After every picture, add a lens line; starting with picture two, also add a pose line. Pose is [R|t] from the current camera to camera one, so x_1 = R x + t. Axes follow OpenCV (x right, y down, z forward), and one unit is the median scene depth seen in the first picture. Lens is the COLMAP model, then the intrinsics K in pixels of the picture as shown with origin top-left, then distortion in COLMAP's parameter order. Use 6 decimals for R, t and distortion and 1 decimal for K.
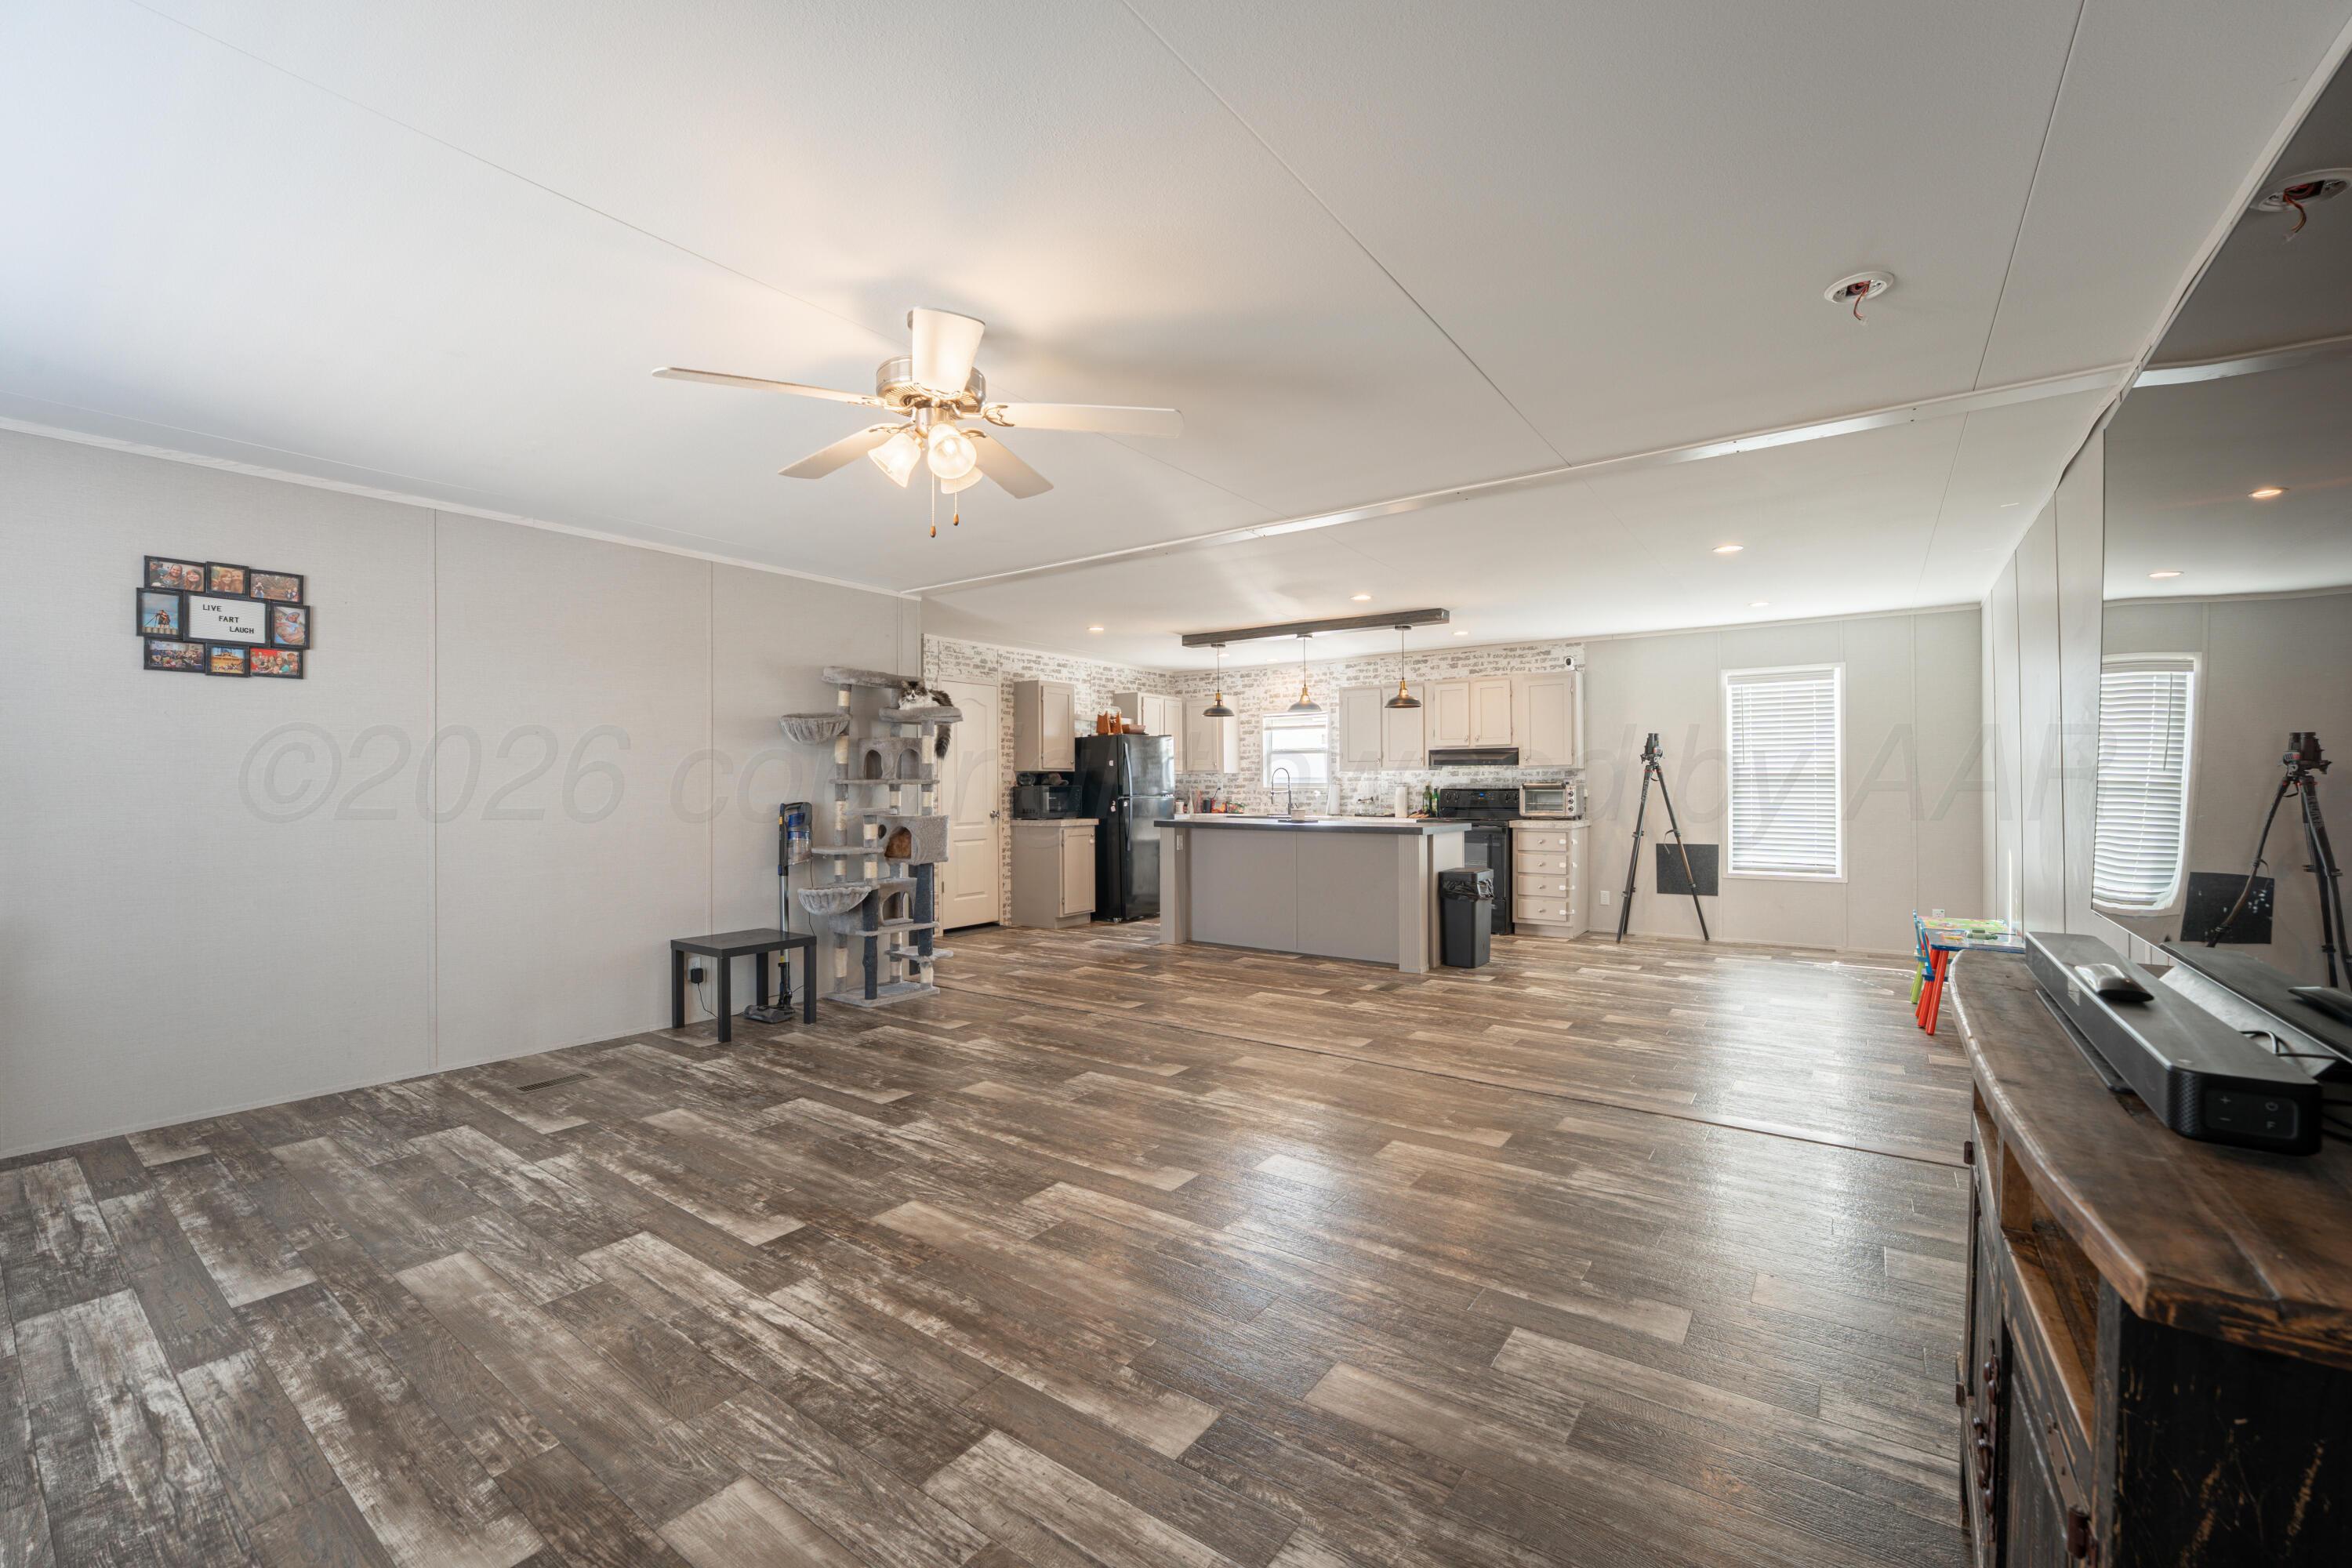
lens RADIAL K [[957.6, 0, 1175.9], [0, 957.6, 788.1], [0, 0, 1]] dist [-0.030471, 0.003529]
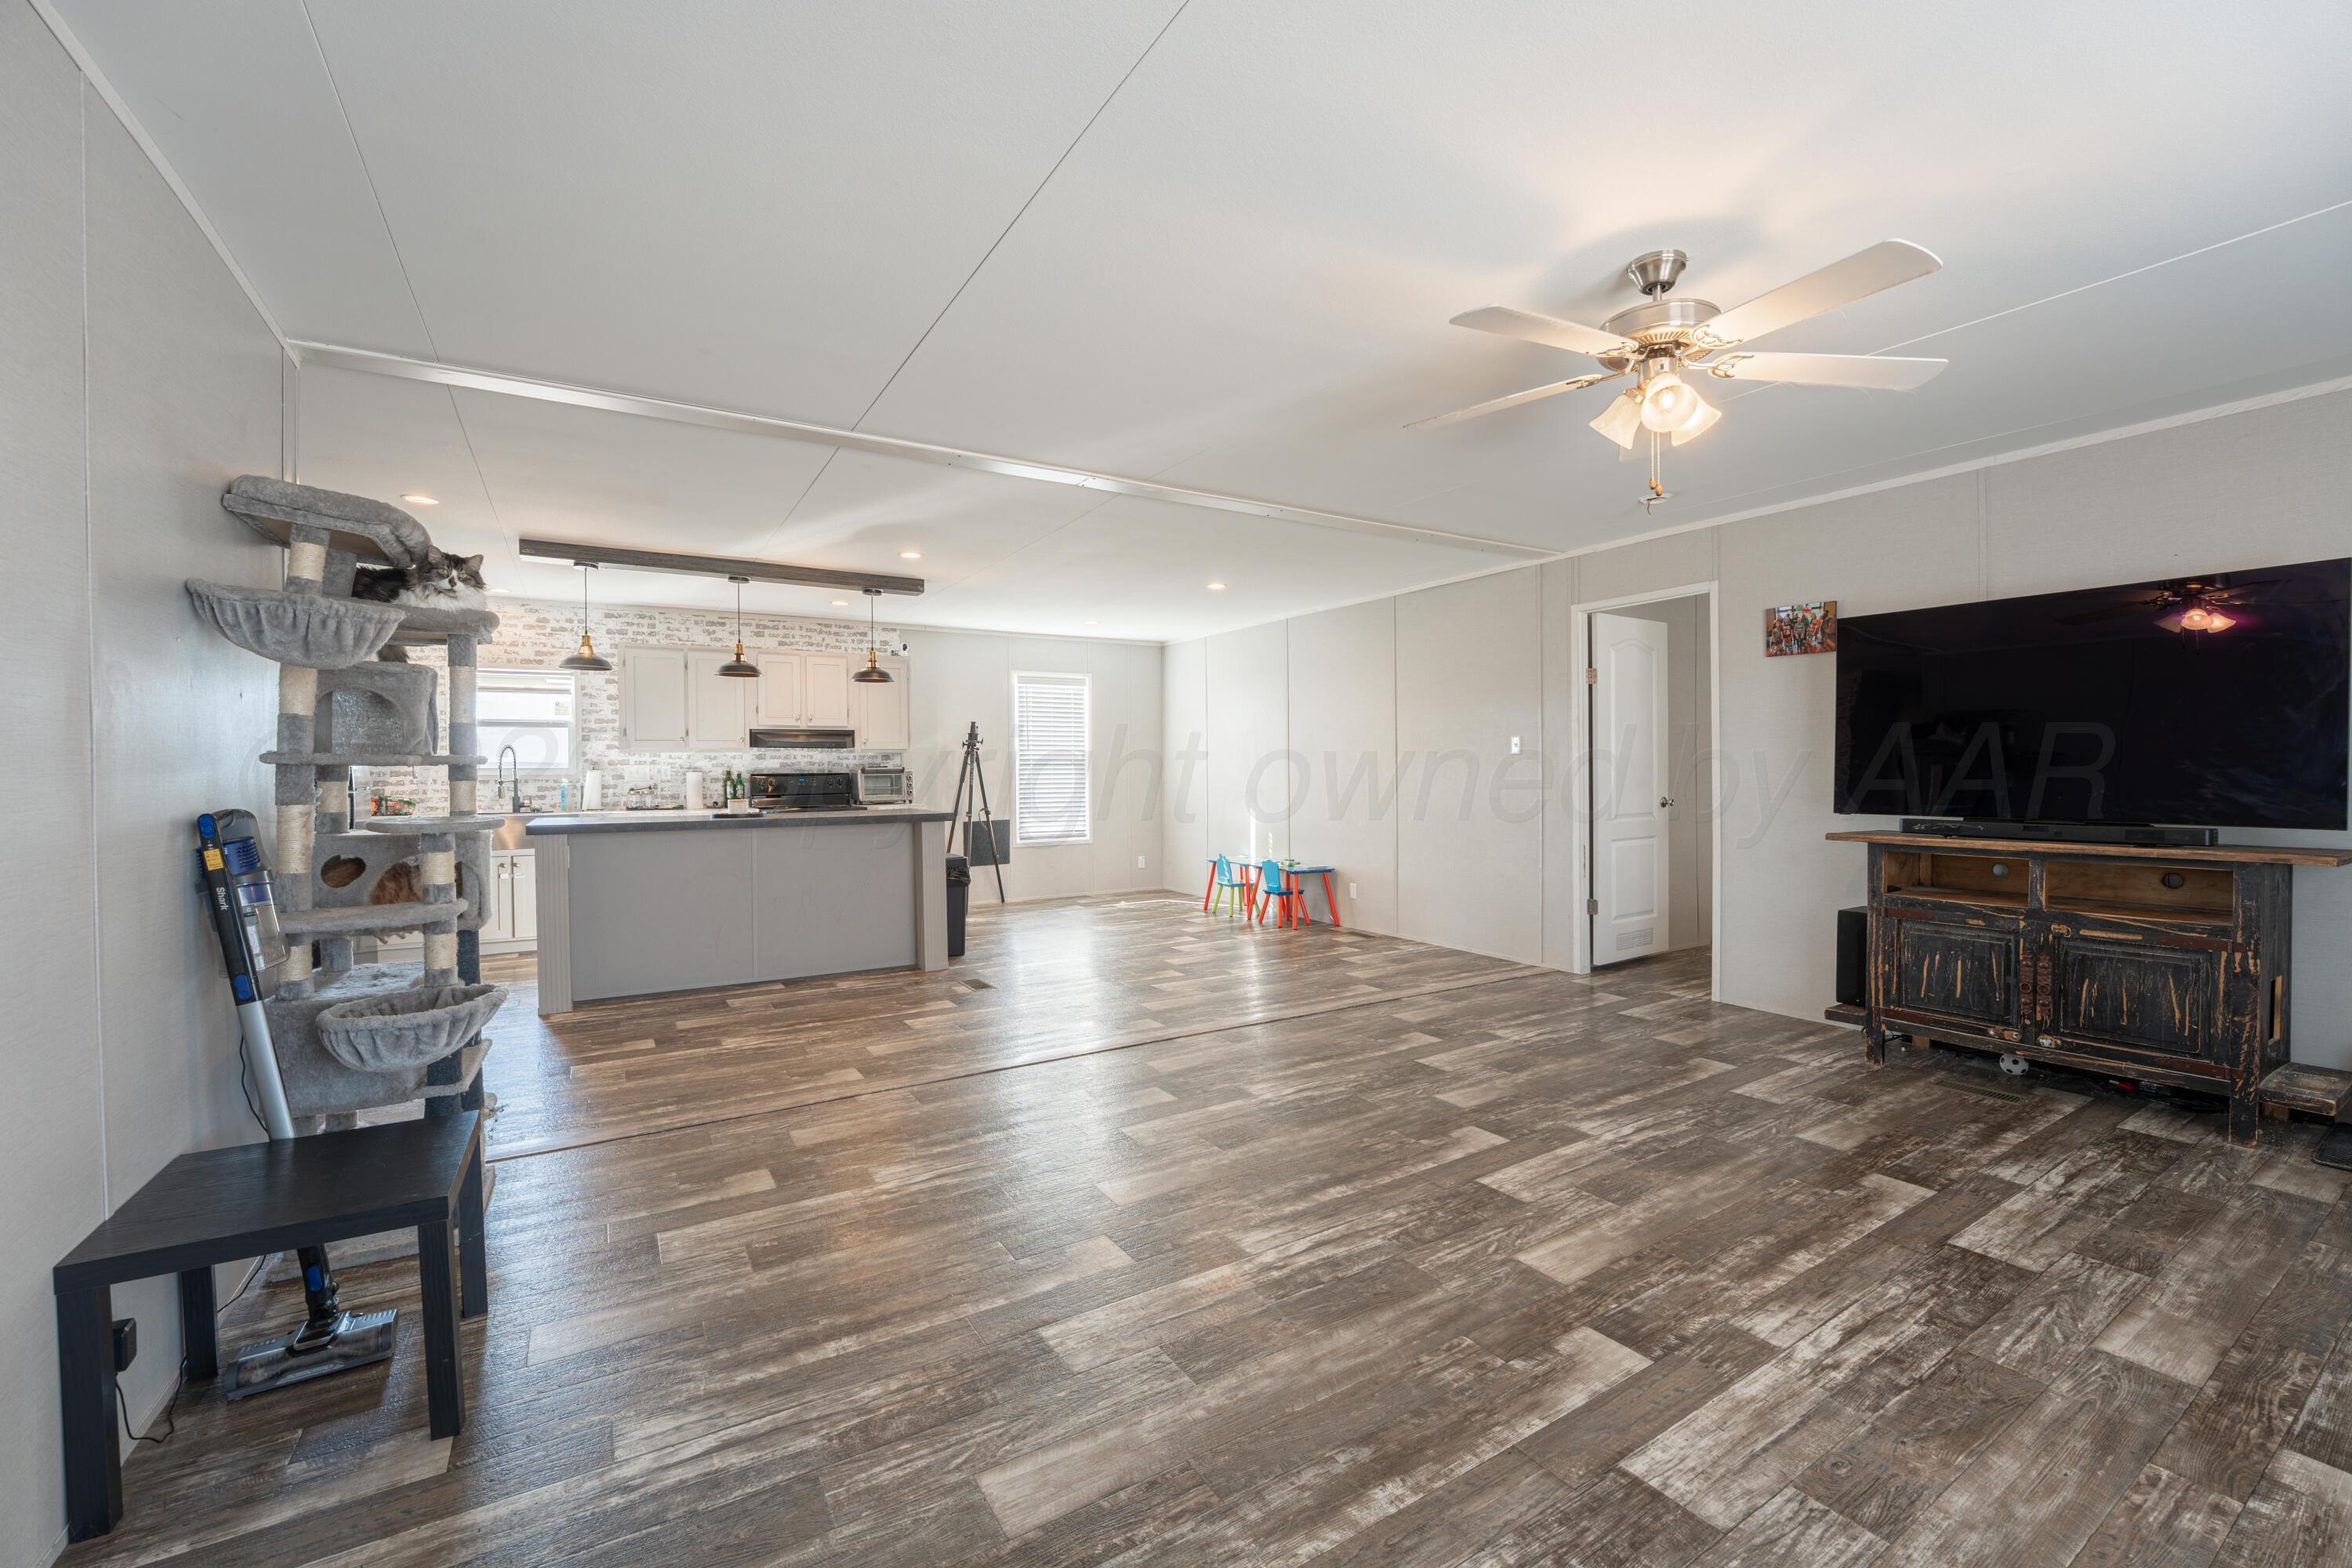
lens RADIAL K [[957.6, 0, 1171.4], [0, 957.6, 784.6], [0, 0, 1]] dist [-0.030471, 0.003529]
pose [[0.381902, -0.016243, 0.924060, -0.476114], [0.007818, 0.999867, 0.014344, 0.001368], [-0.924170, 0.001747, 0.381978, 0.394932]]
